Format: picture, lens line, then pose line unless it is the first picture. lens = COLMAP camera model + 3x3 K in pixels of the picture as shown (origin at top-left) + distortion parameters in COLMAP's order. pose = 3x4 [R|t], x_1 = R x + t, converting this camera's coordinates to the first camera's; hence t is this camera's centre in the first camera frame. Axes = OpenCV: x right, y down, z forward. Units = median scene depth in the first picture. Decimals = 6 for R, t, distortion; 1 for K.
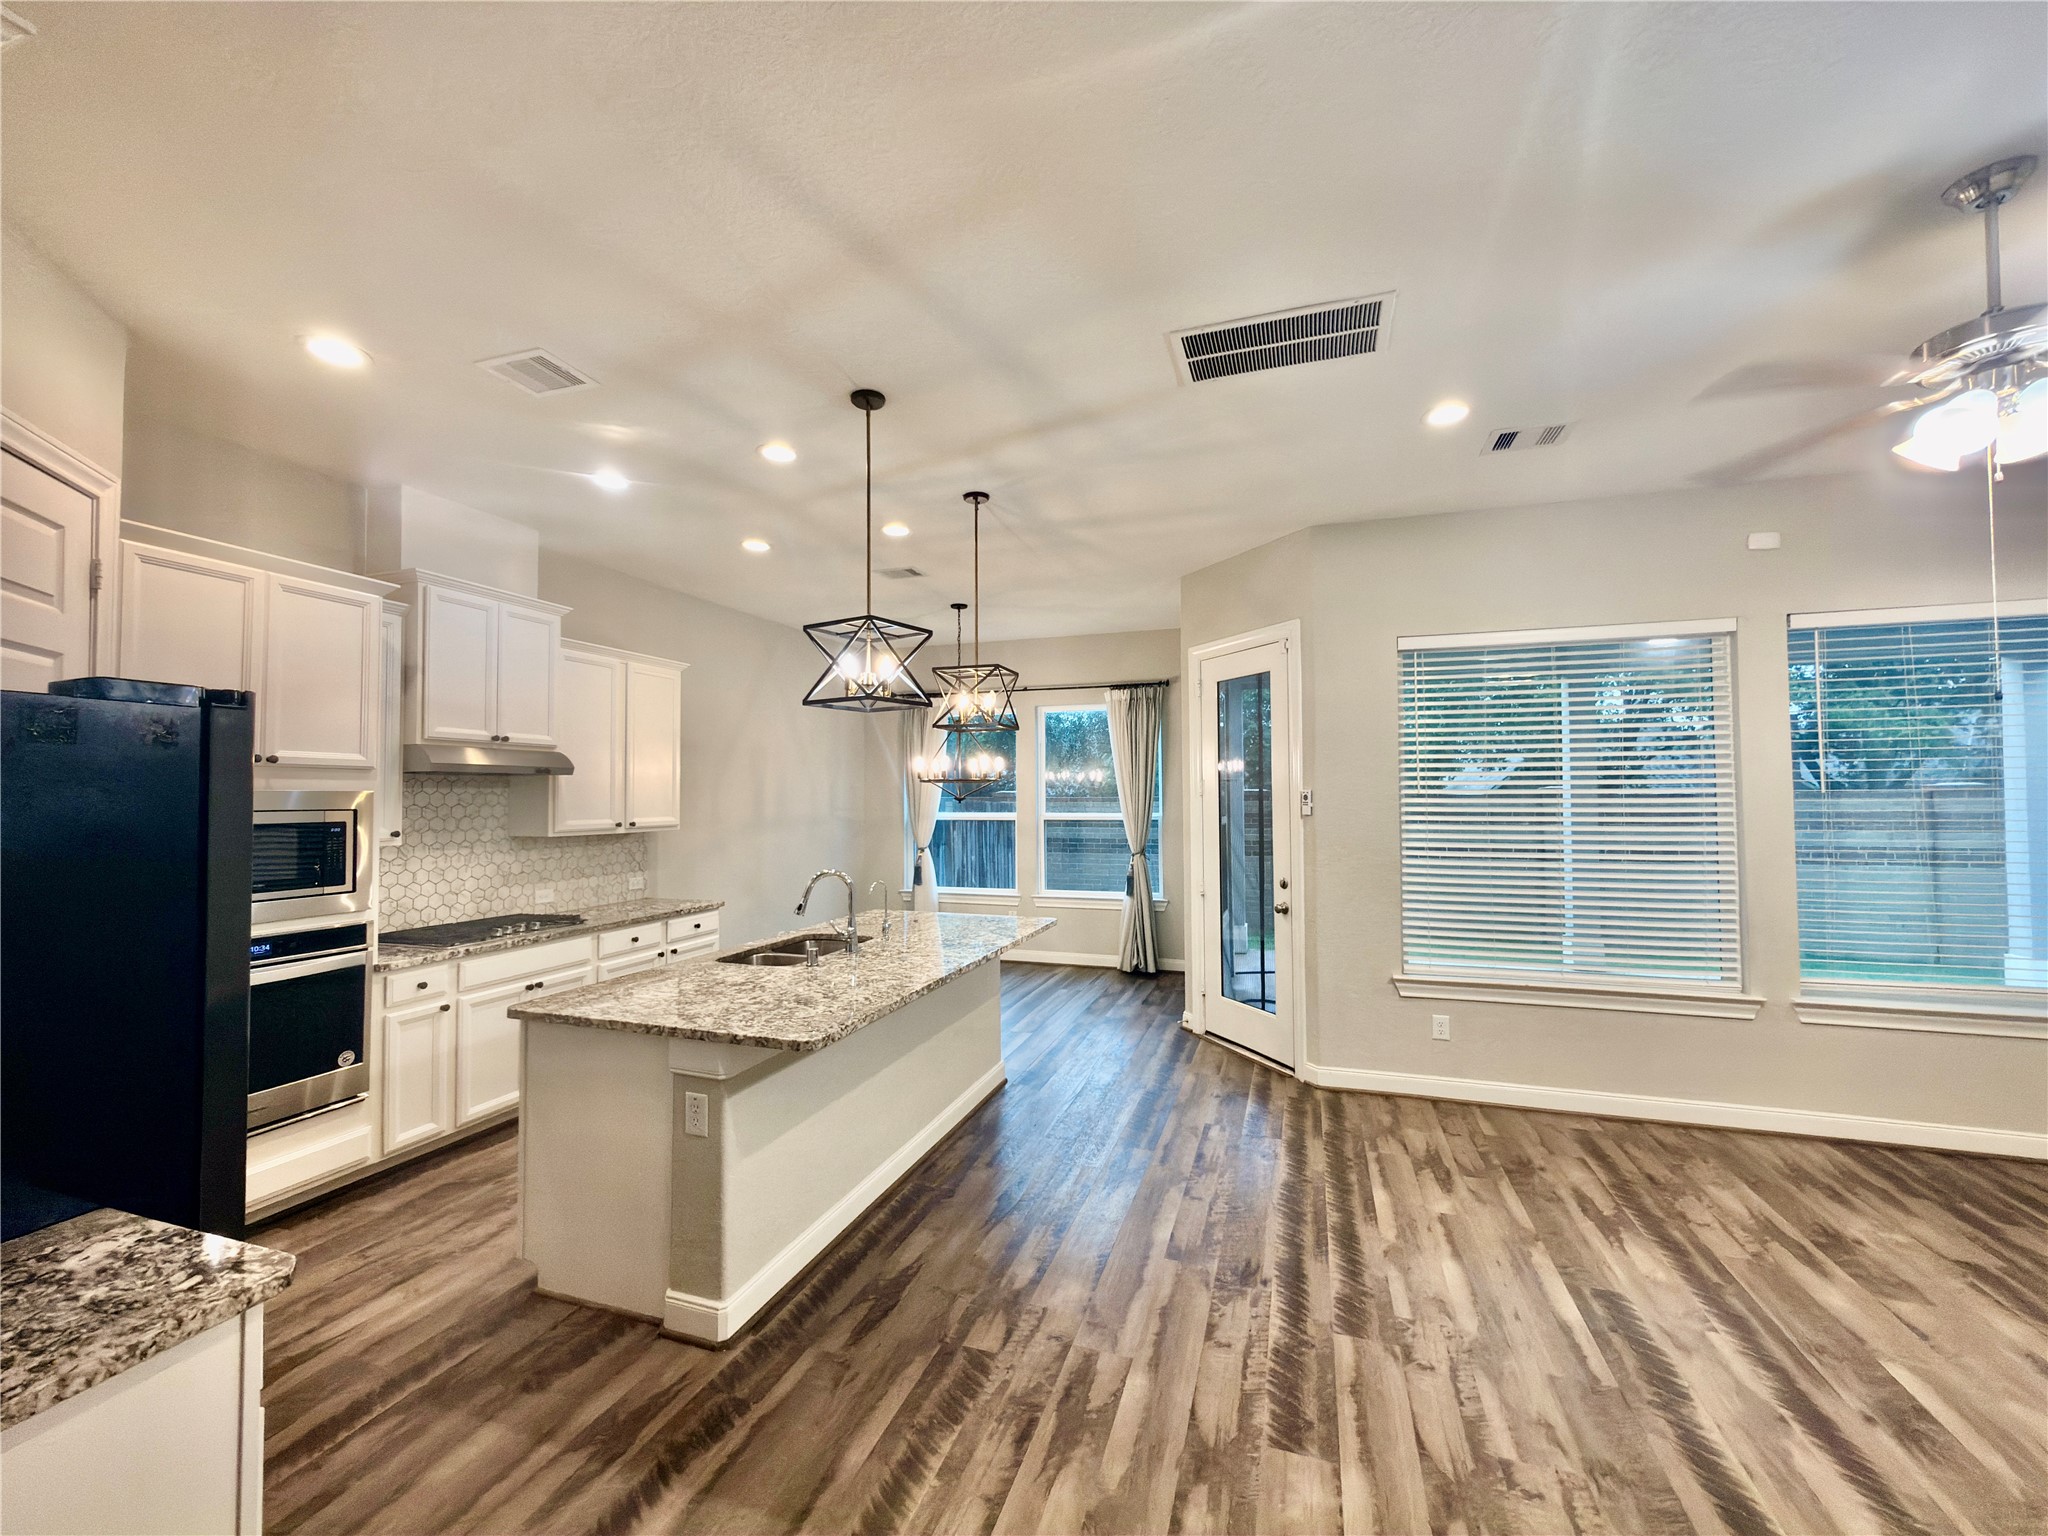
lens RADIAL K [[819.4, 0, 1028.5], [0, 819.4, 775.4], [0, 0, 1]] dist [-0.000517, 0.000296]
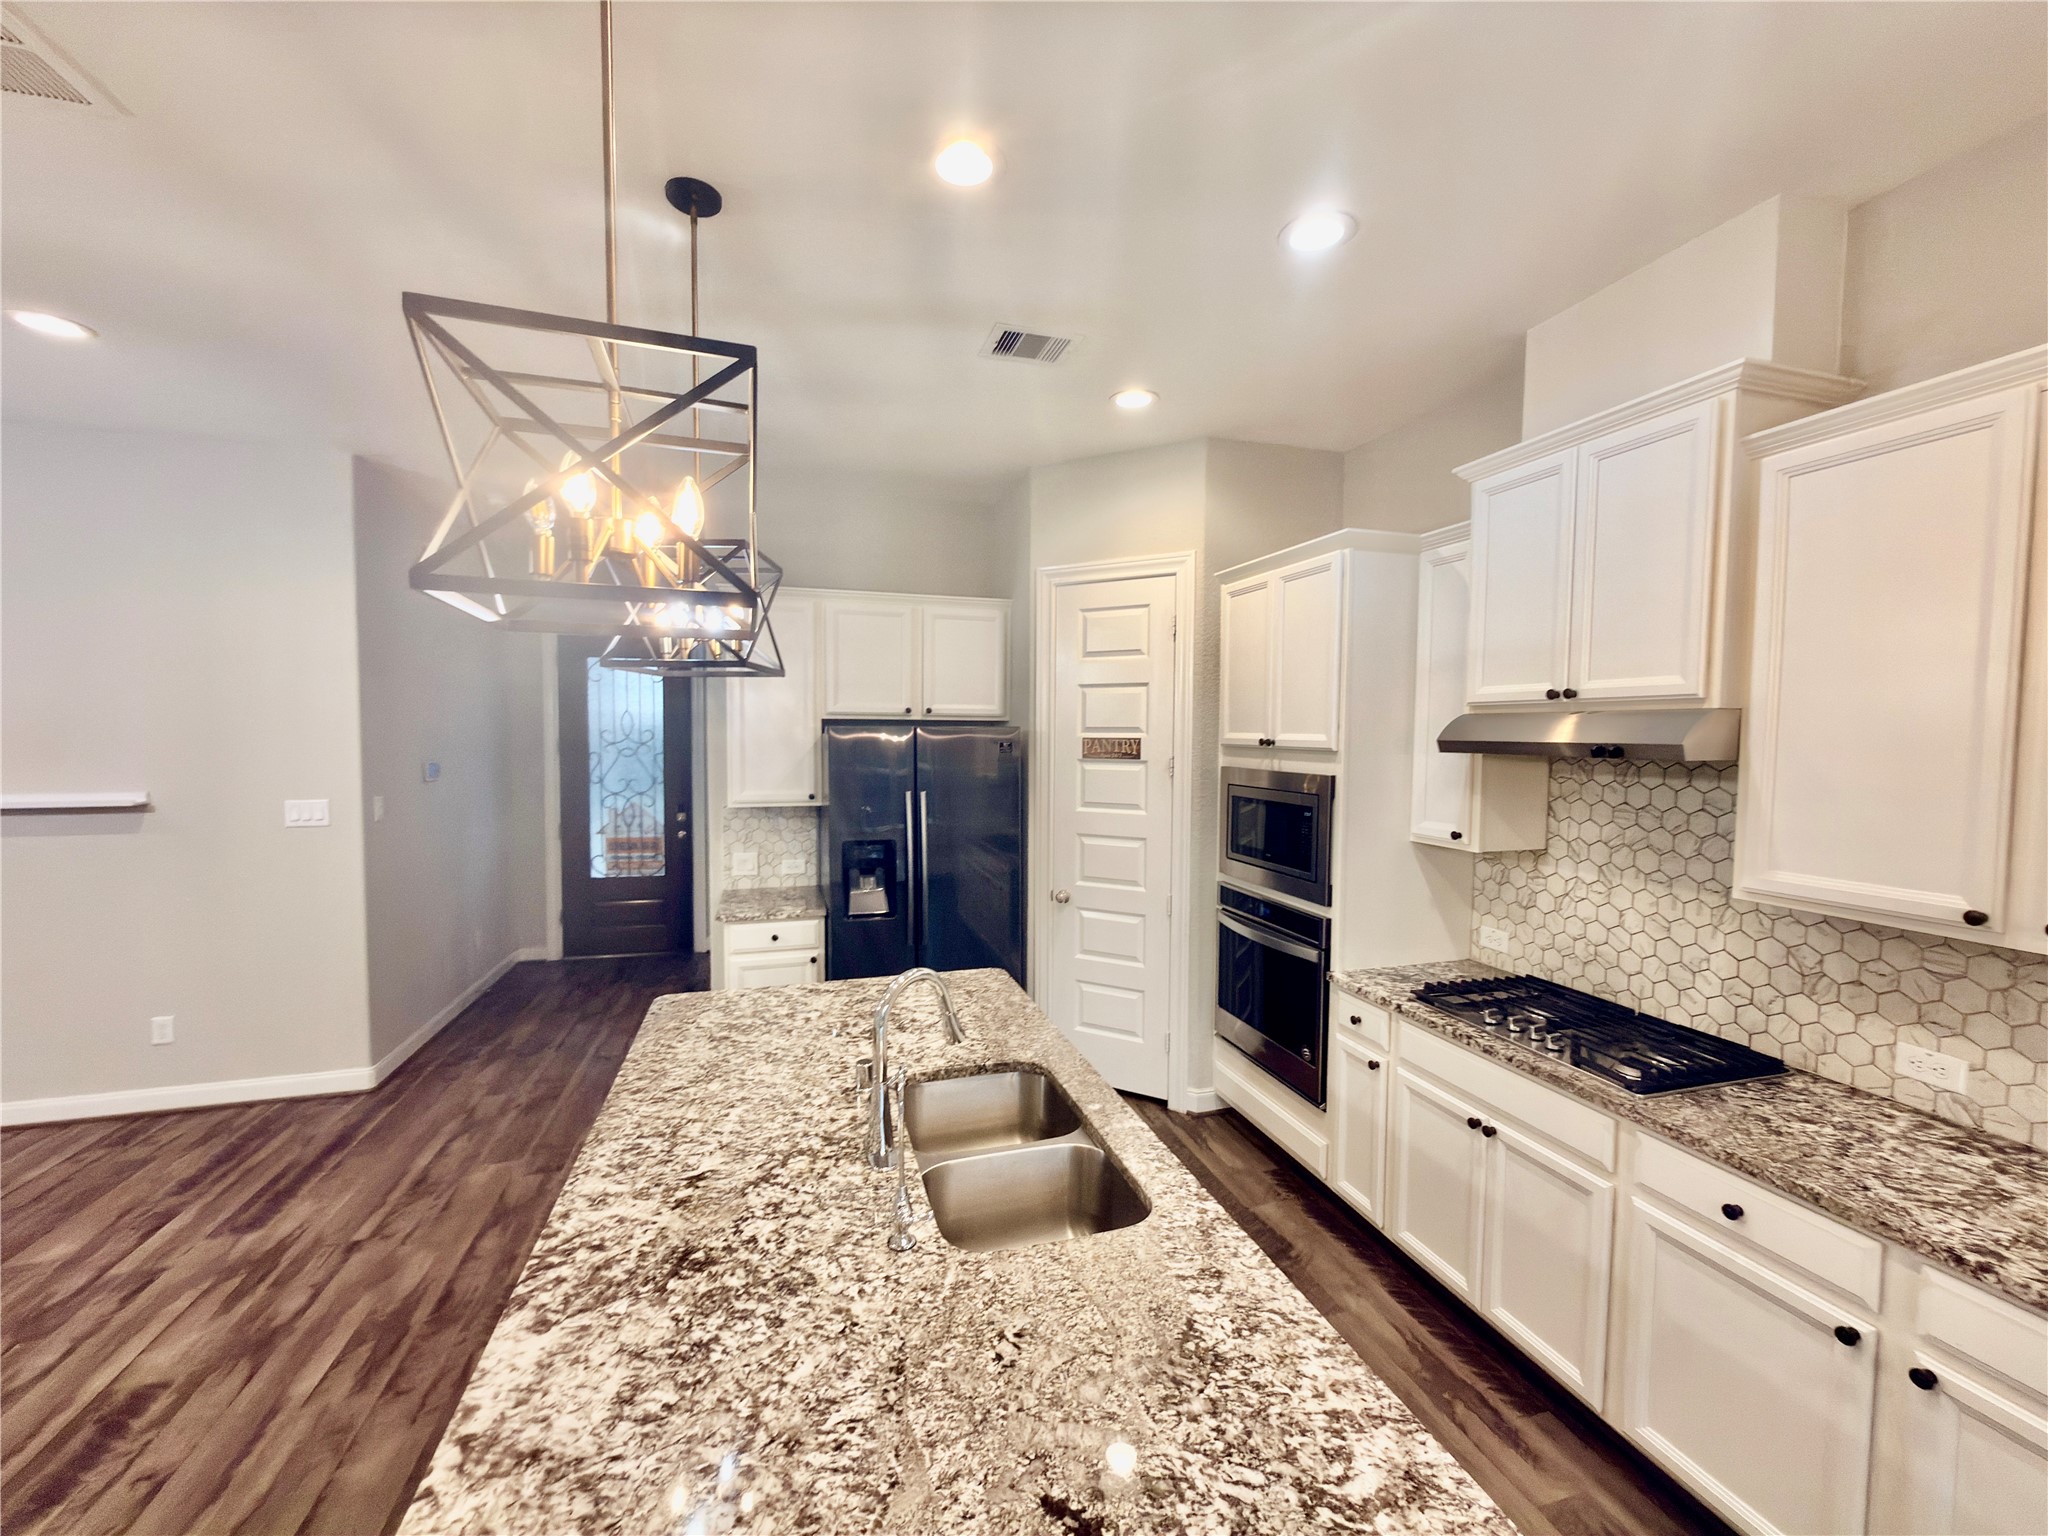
lens RADIAL K [[814.0, 0, 1024.0], [0, 814.0, 768.0], [0, 0, 1]] dist [-0.000057, 0.000115]
pose [[-0.817529, 0.026485, -0.575278, -0.023502], [0.013694, 0.999553, 0.026558, -0.018812], [0.575725, 0.013834, -0.817526, 1.671111]]
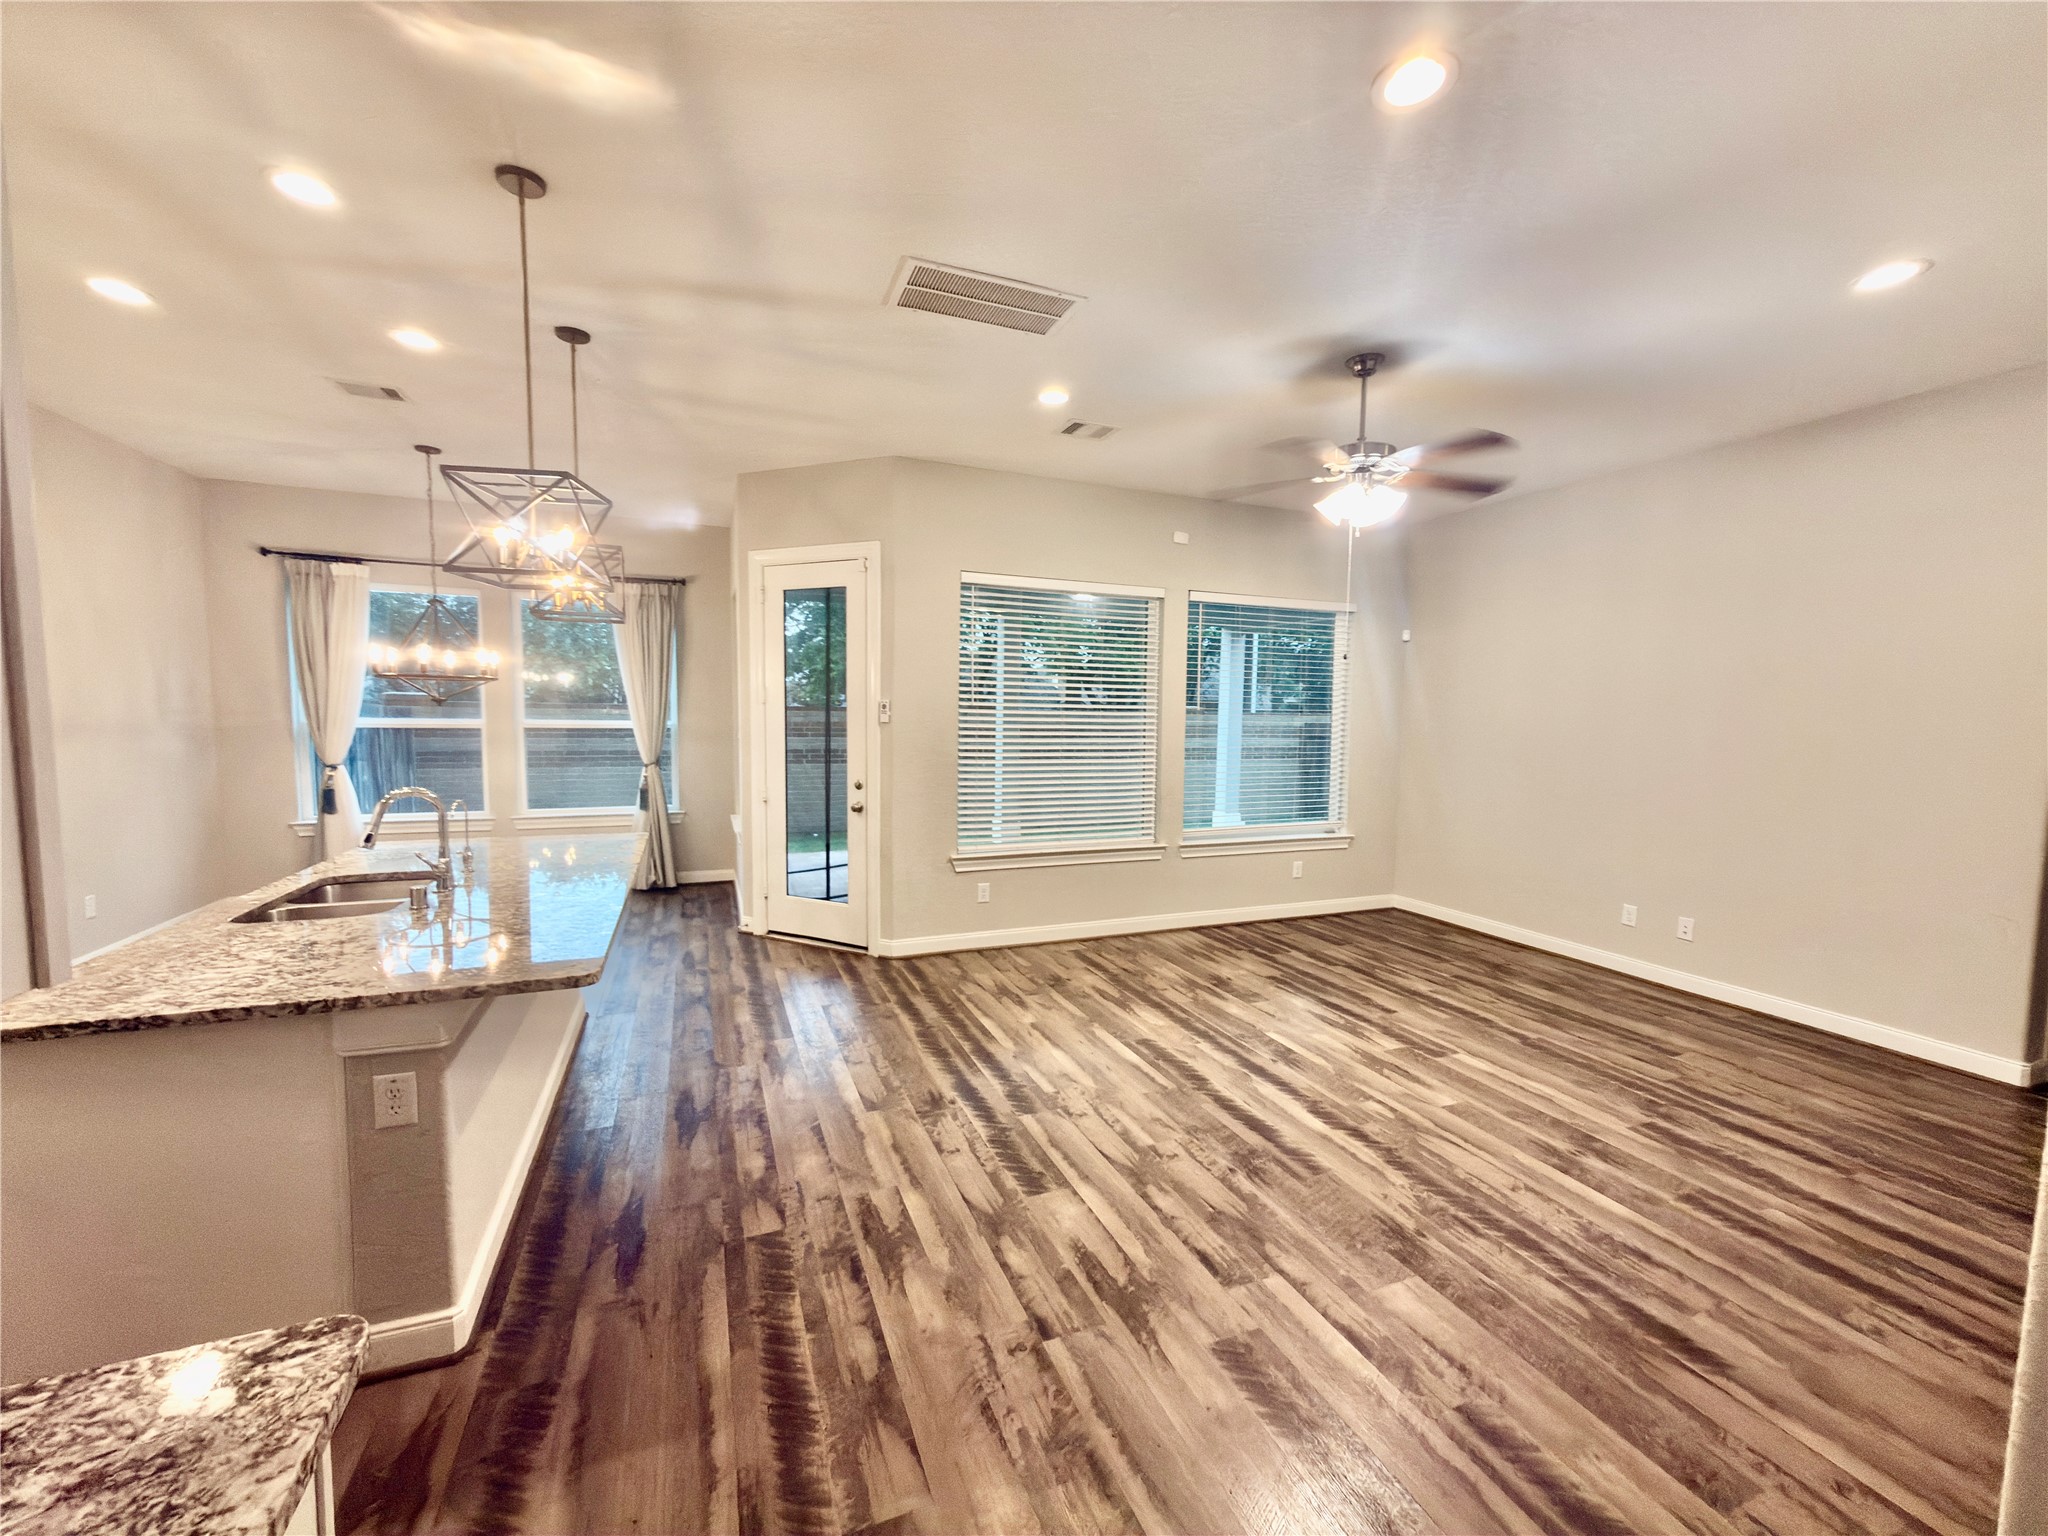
lens RADIAL K [[818.0, 0, 1028.0], [0, 818.0, 774.7], [0, 0, 1]] dist [0.000354, 0.000141]
pose [[0.757208, -0.034213, 0.652278, -0.354513], [-0.035993, 0.994924, 0.093969, 0.010859], [-0.652182, -0.094631, 0.752133, 0.045361]]
